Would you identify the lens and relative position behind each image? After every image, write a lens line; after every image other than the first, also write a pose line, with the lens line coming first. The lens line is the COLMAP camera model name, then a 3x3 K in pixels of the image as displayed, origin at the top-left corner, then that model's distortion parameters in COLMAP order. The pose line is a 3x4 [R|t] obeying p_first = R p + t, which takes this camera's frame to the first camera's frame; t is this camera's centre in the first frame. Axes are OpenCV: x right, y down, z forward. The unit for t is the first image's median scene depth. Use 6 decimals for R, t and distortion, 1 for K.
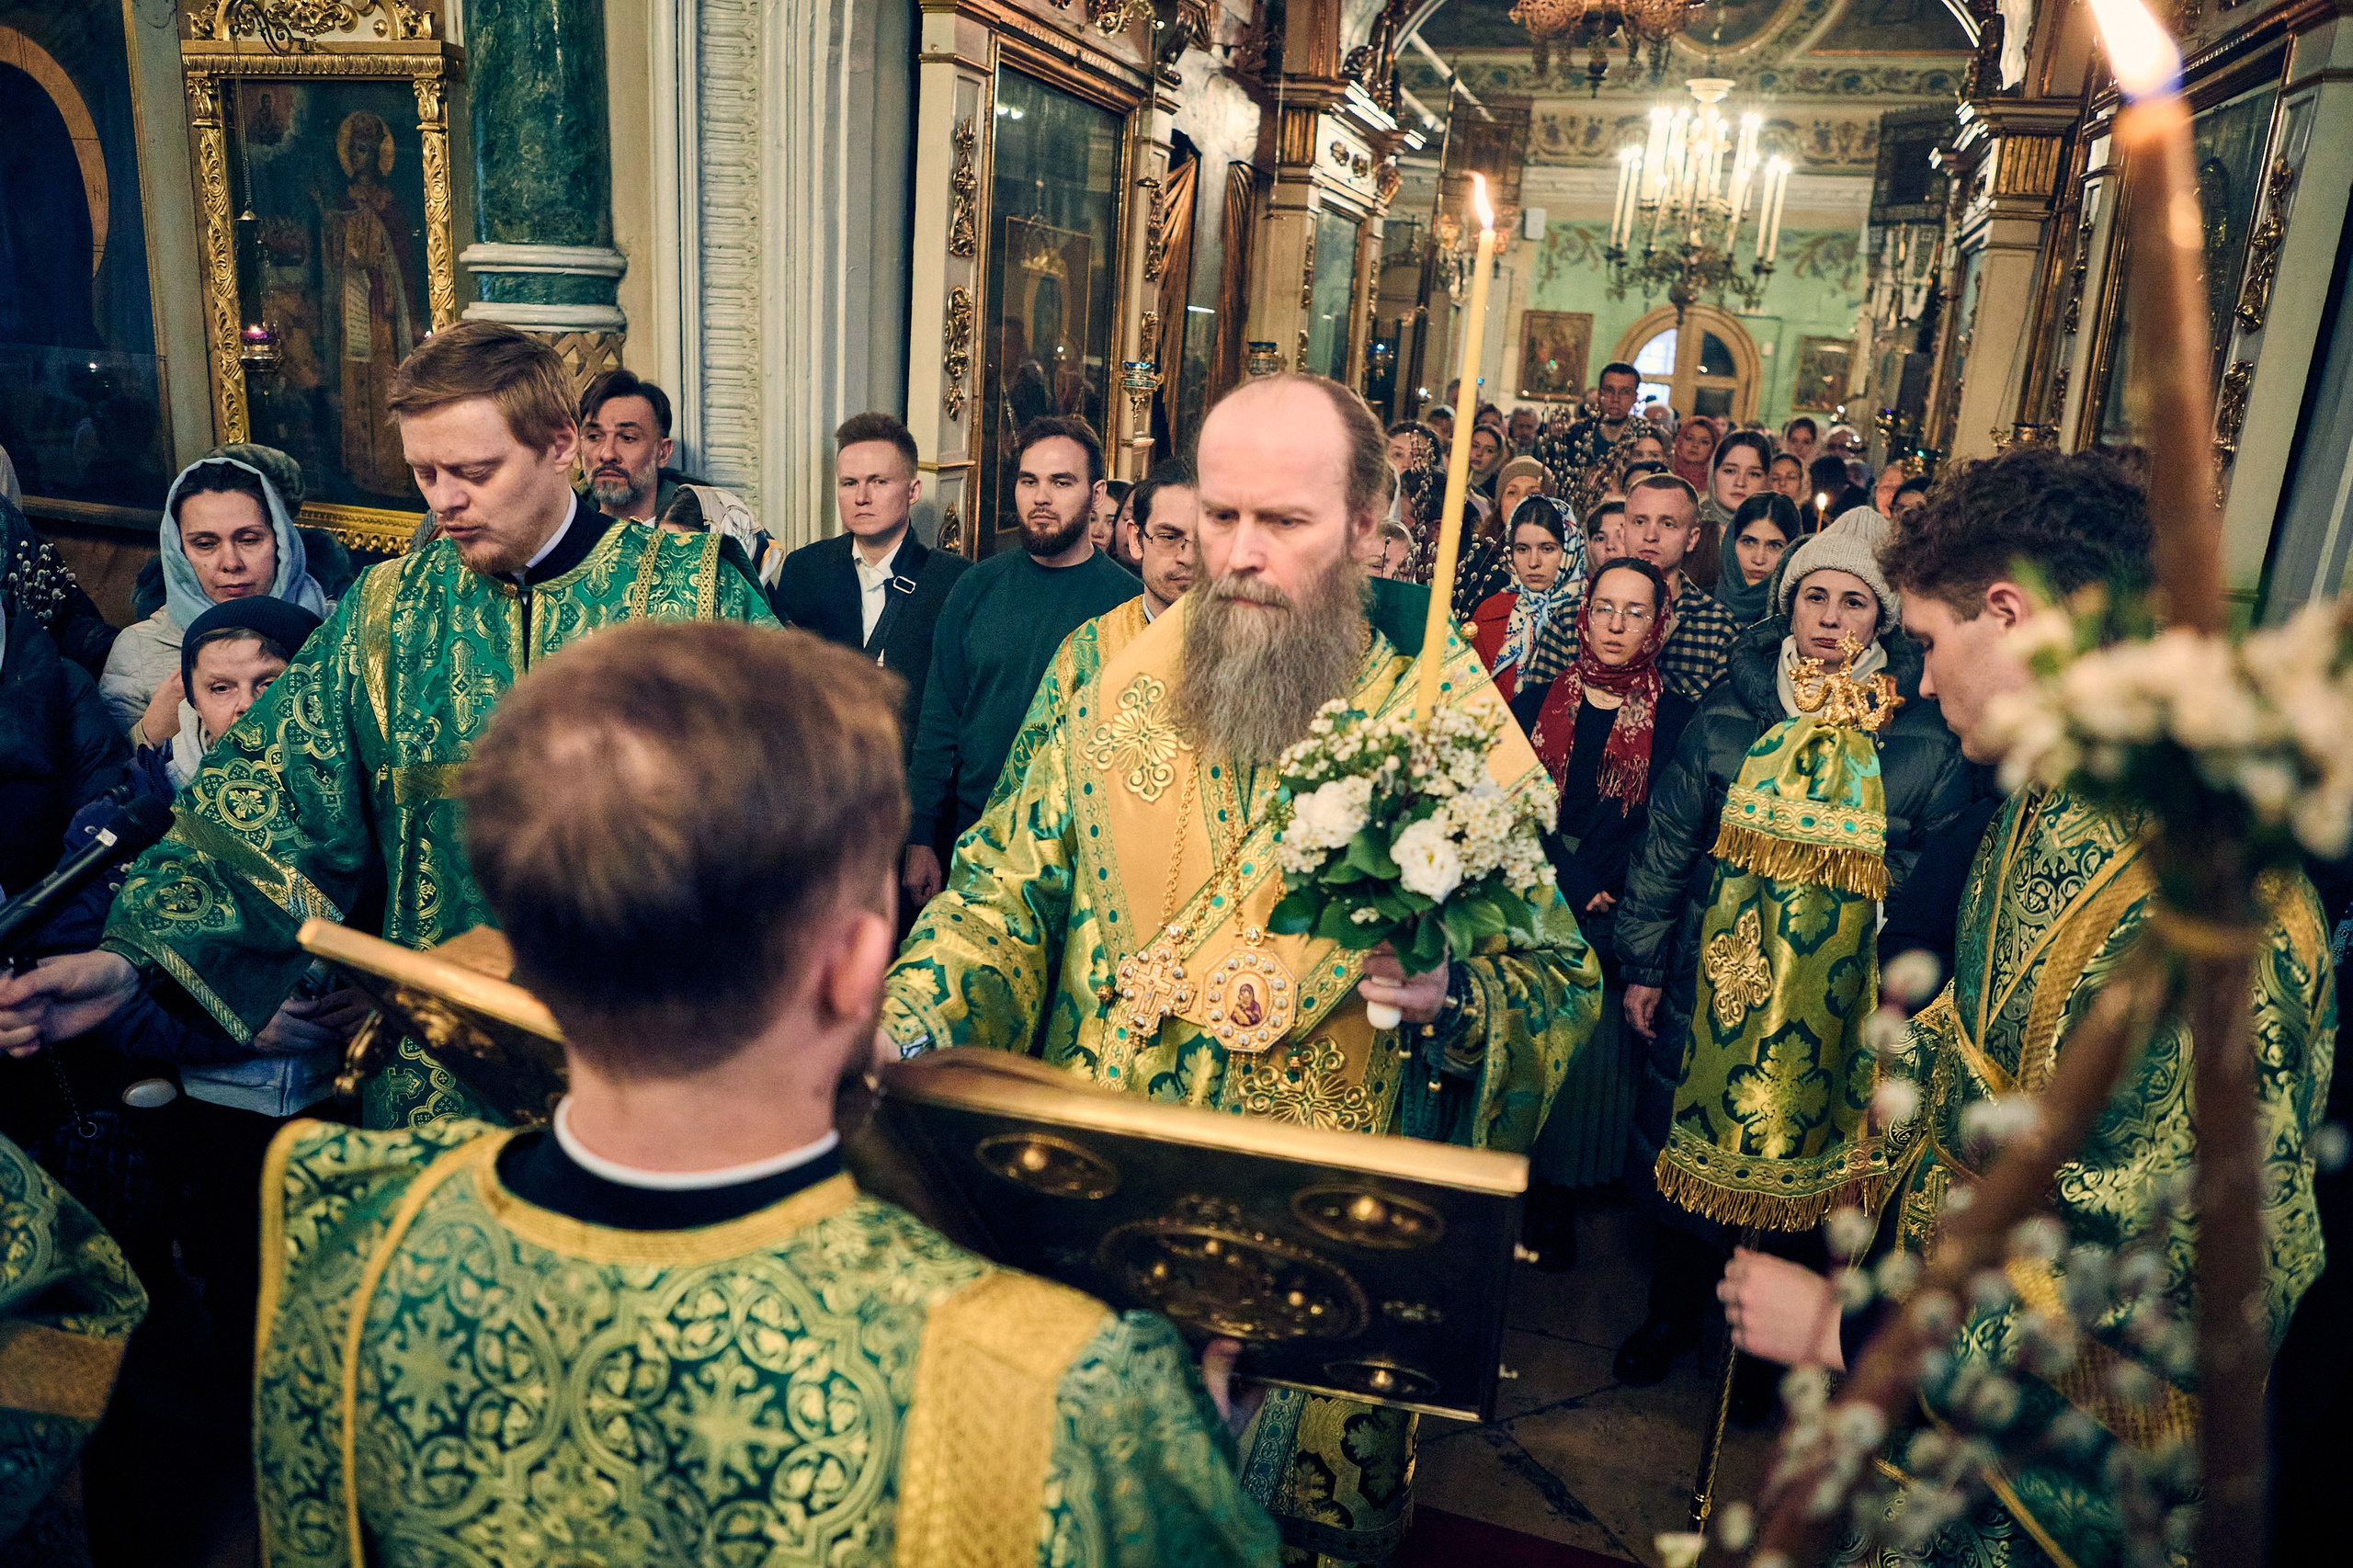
lens RADIAL K [[1638.4, 0, 1188.3], [0, 1638.4, 805.8], [0, 0, 1]] dist [-0.098335, 0.070085]
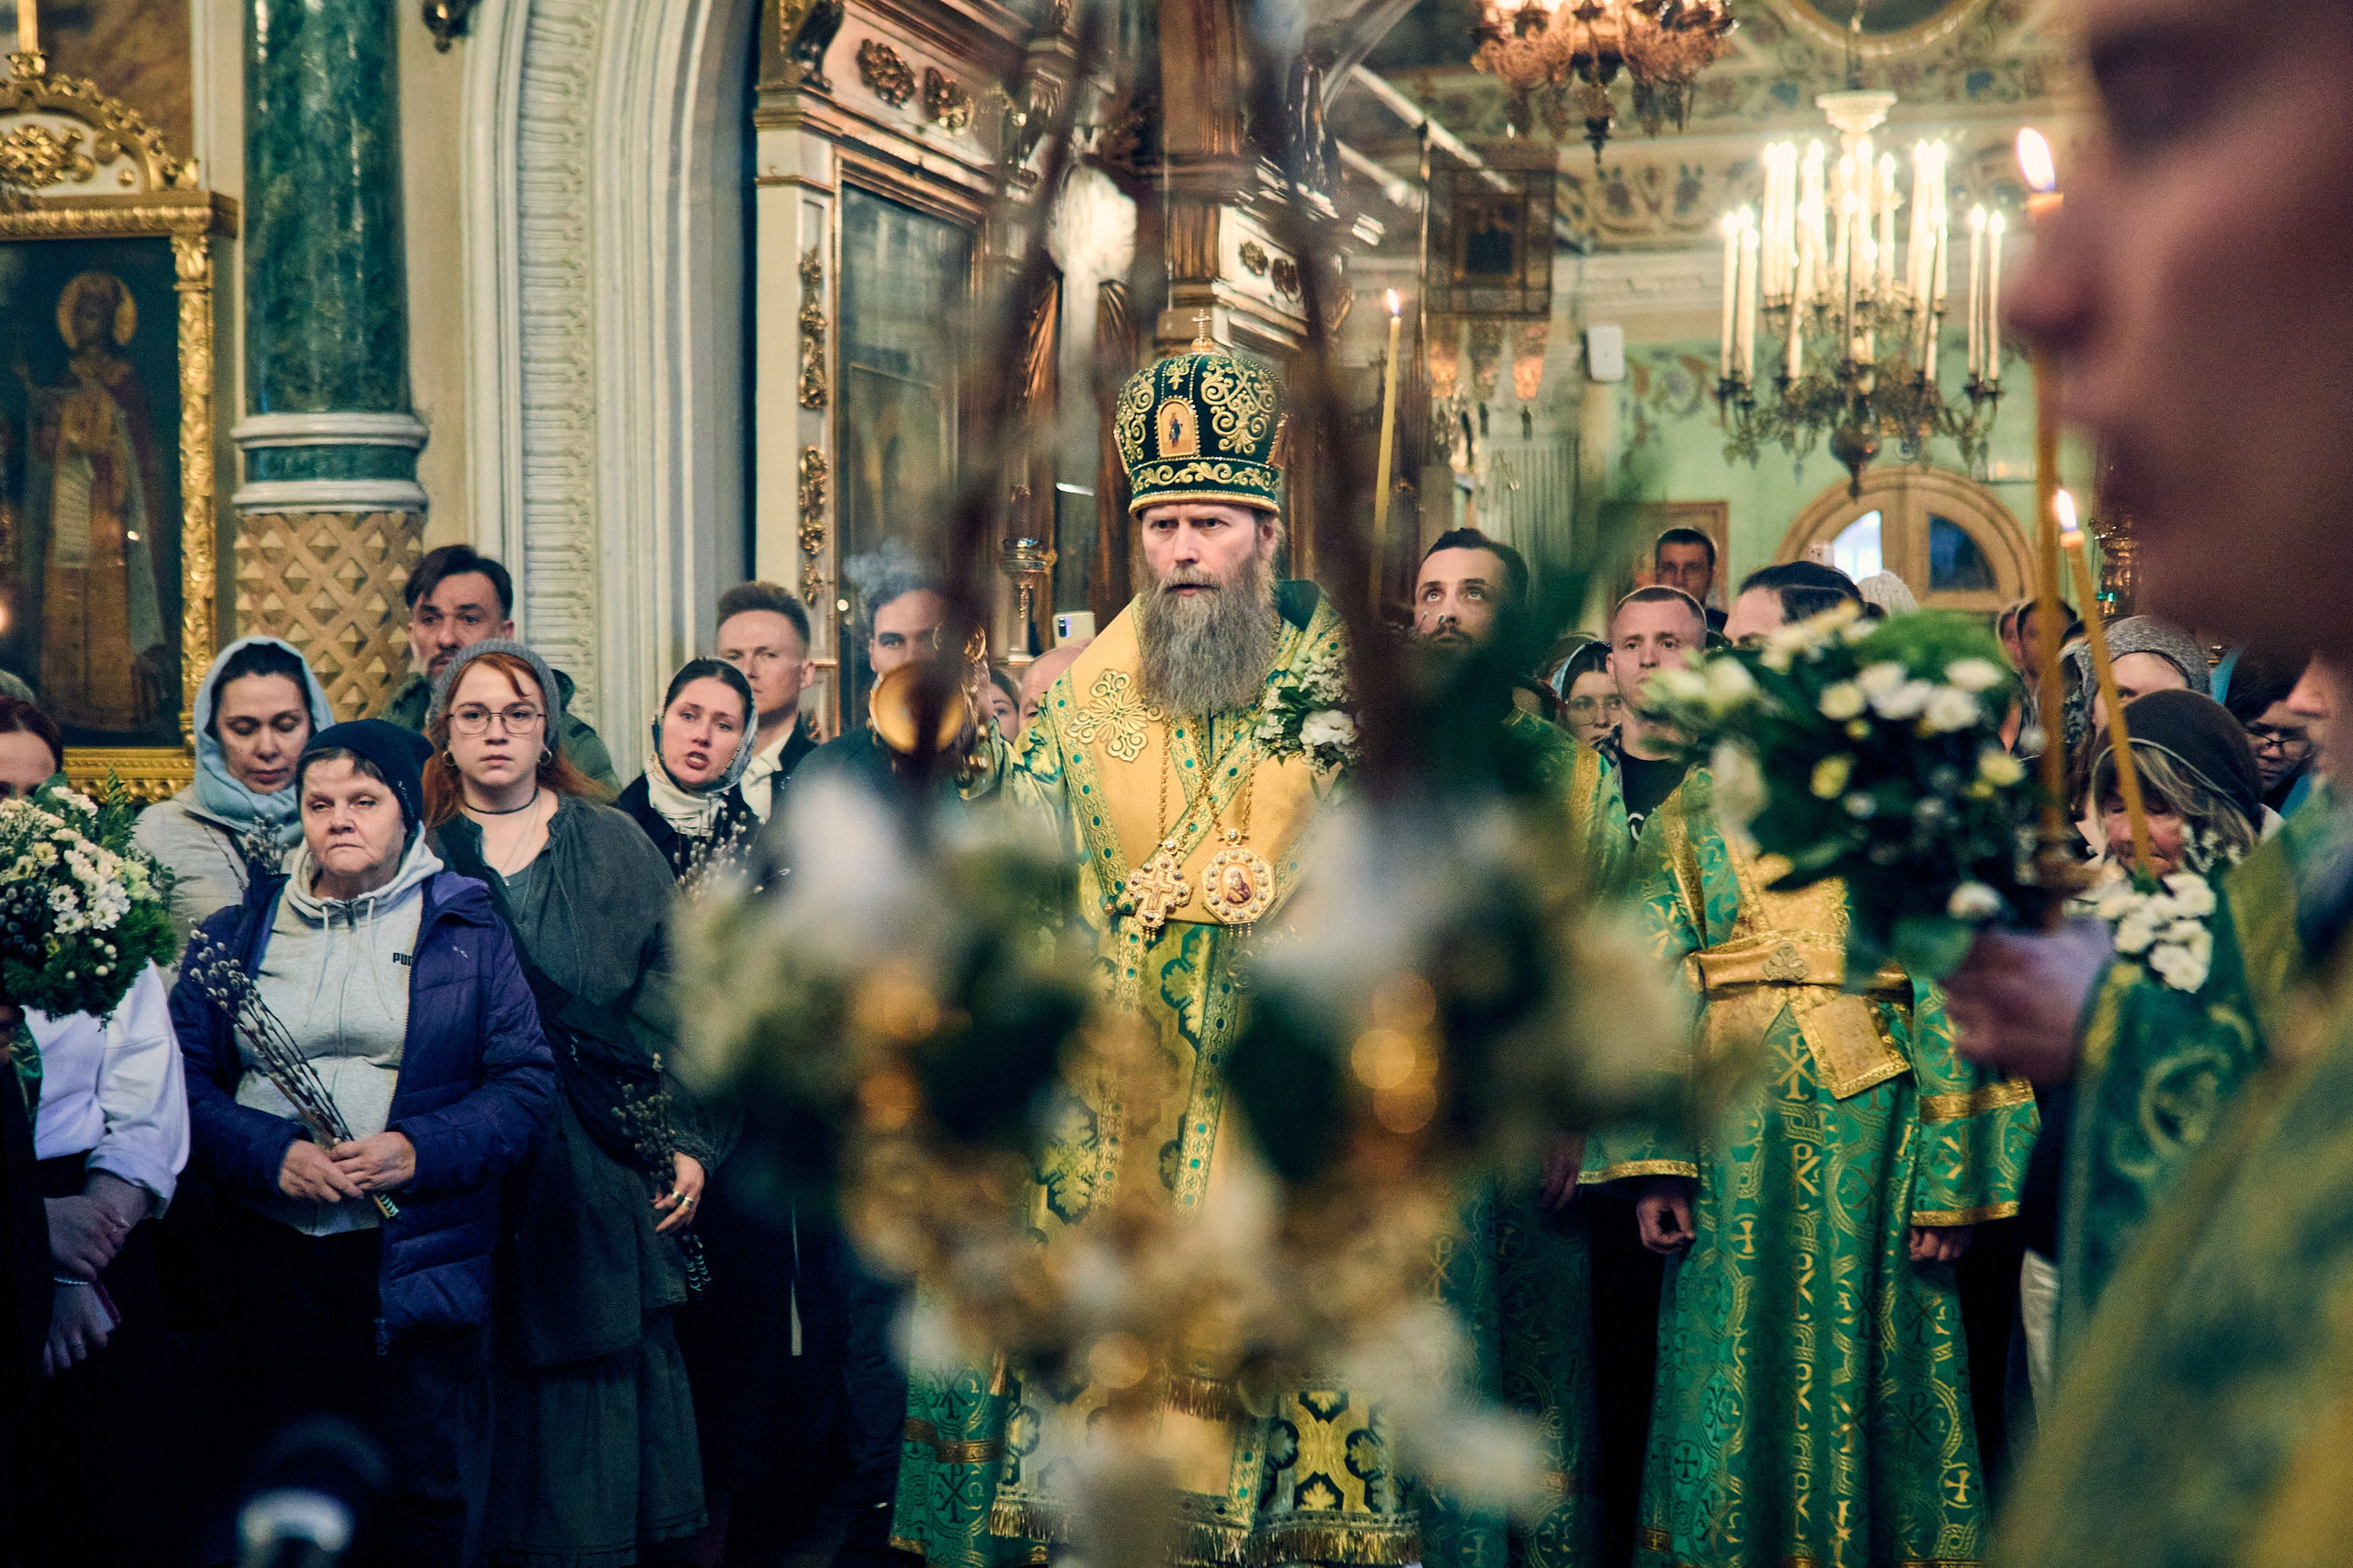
lens RADIAL K [[3638.9, 0, 1181.0], [0, 3638.9, 790.3], [0, 0, 1]] dist [0.017472, 0.145679]
pose [[0.995734, -0.069810, 0.060342, -0.044757], [0.082209, 0.968141, -0.236524, 0.170682], [-0.041907, 0.240476, 0.969750, -0.427473]]
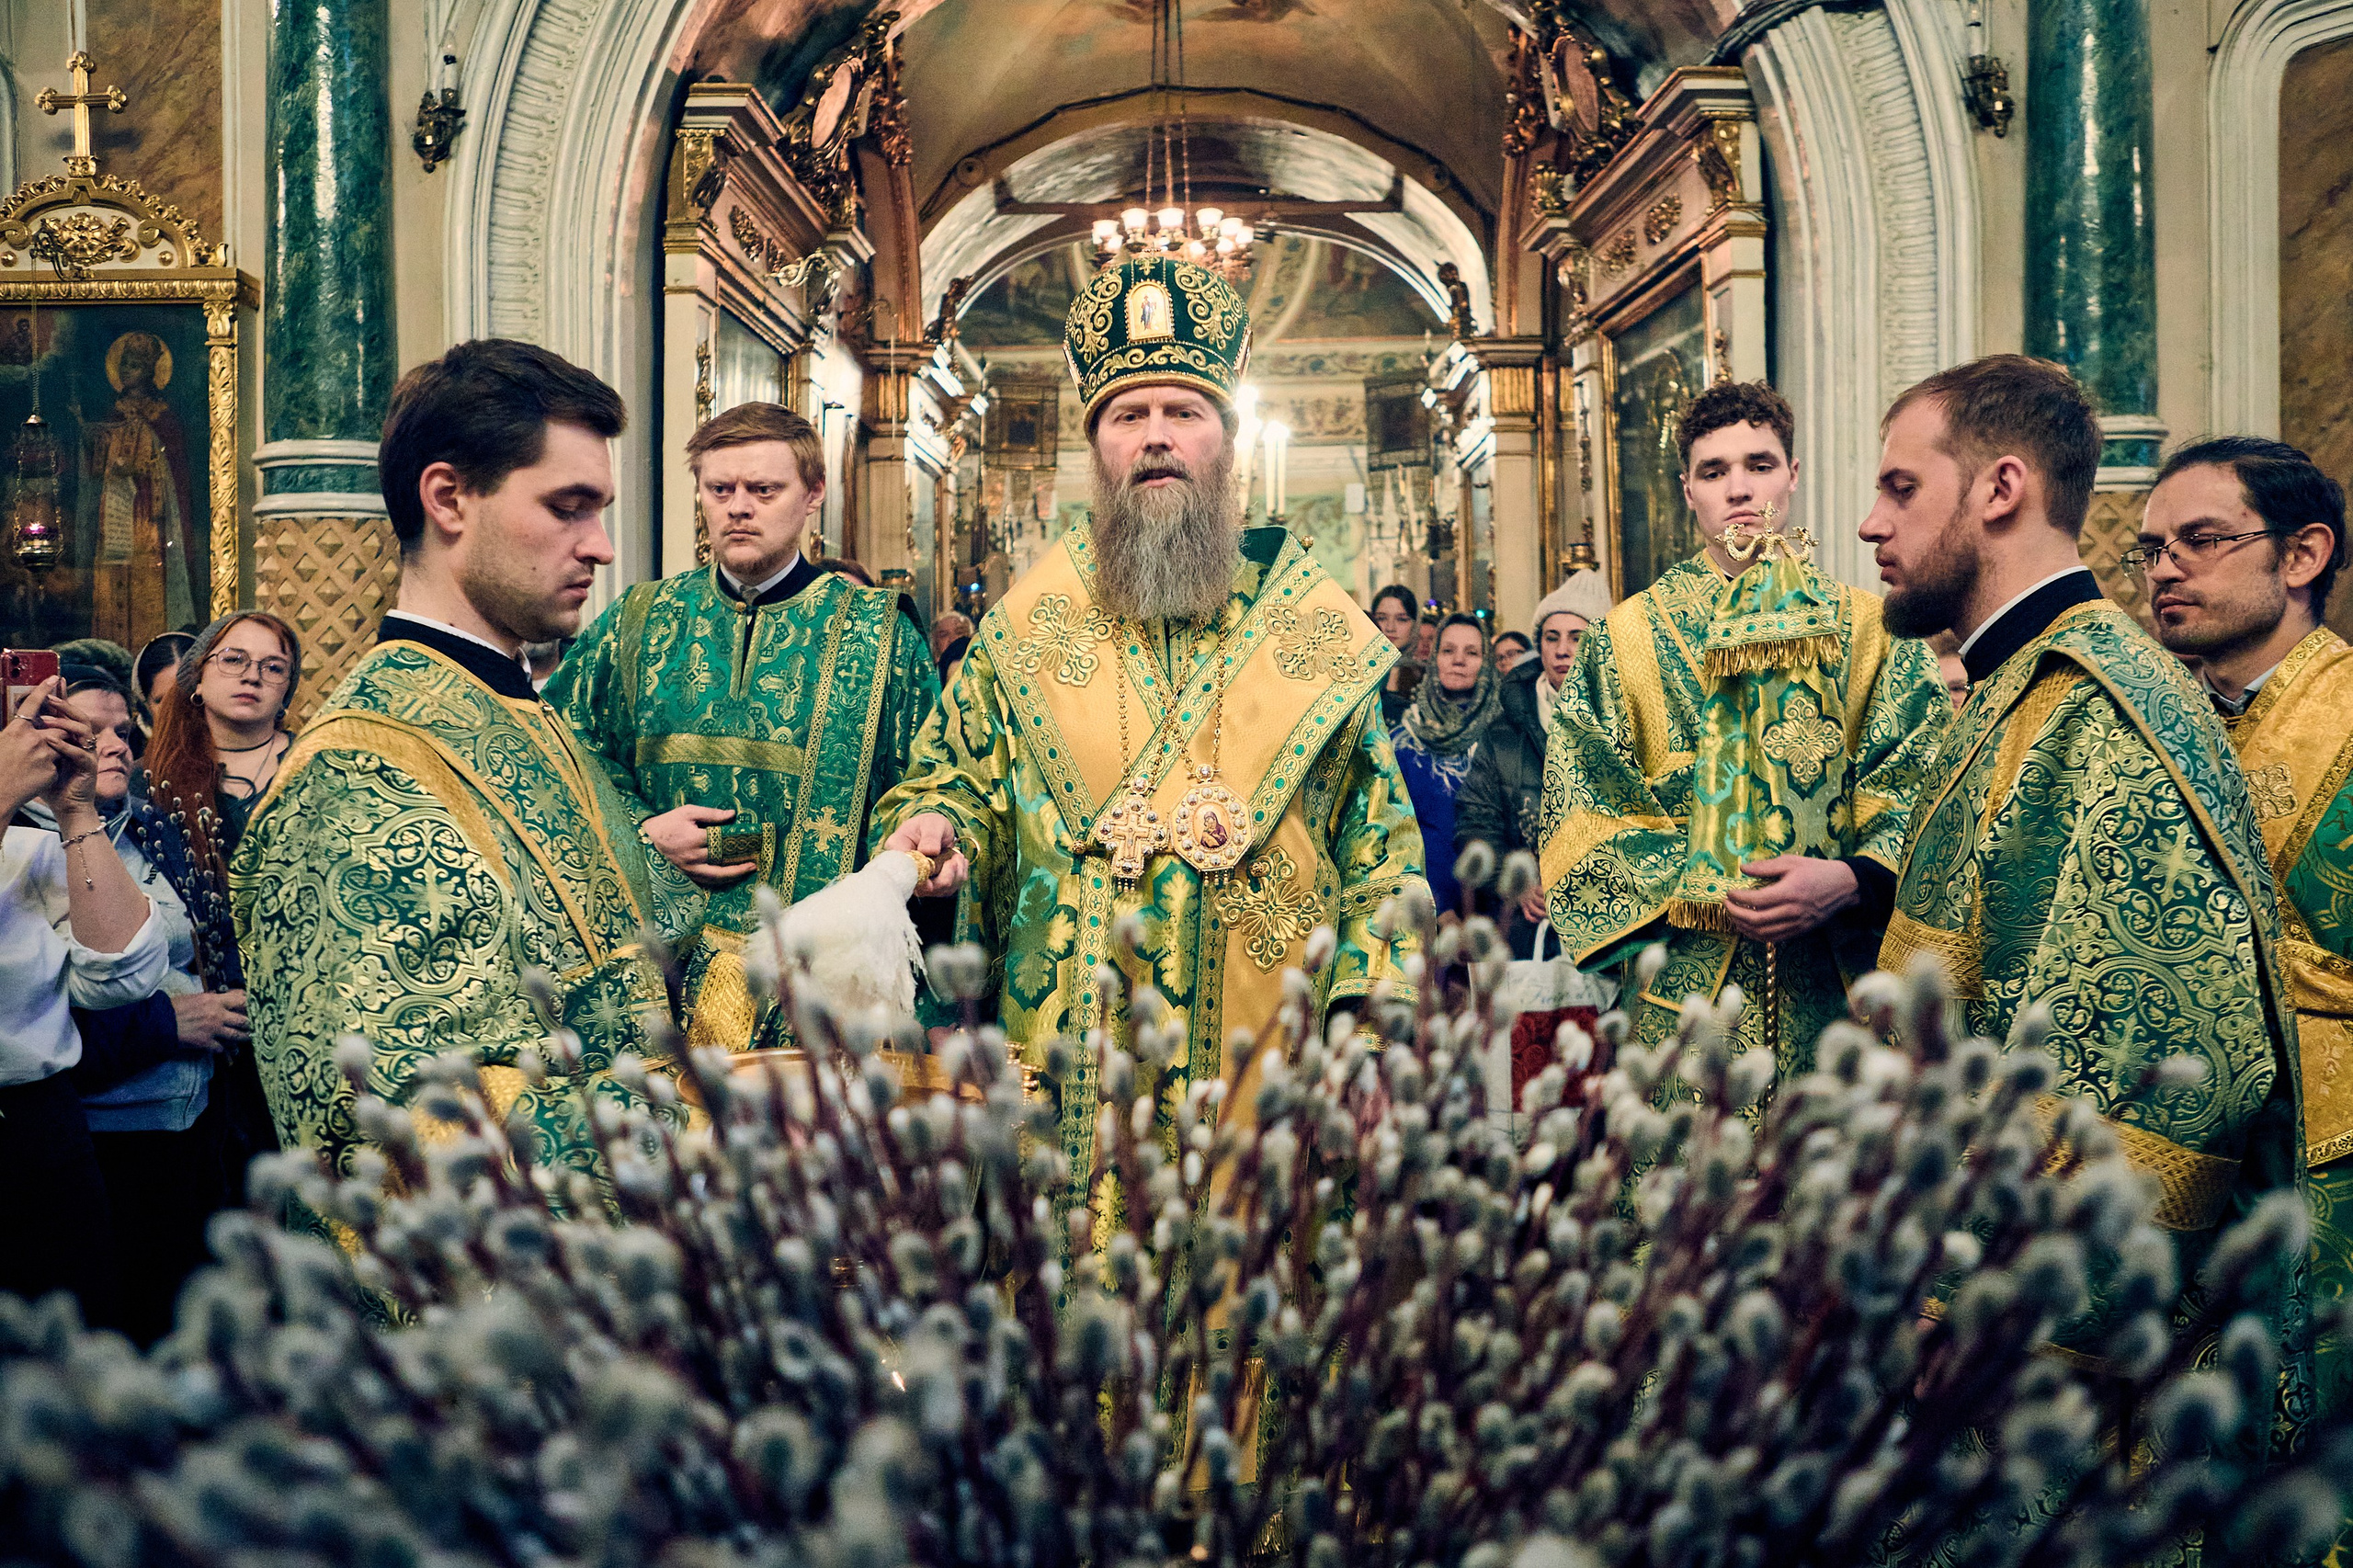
lens RADIAL K [[1766.3, 0, 1220.2], [0, 1766.3, 712.0], [0, 0, 1]] dist [-0.109185, 0.084849]
pose [[0.945799, -0.077288, 0.315423, -0.112392], [0.153638, 0.962188, -0.224923, 0.091375], [-0.286112, 0.261193, 0.921910, -0.101251]]
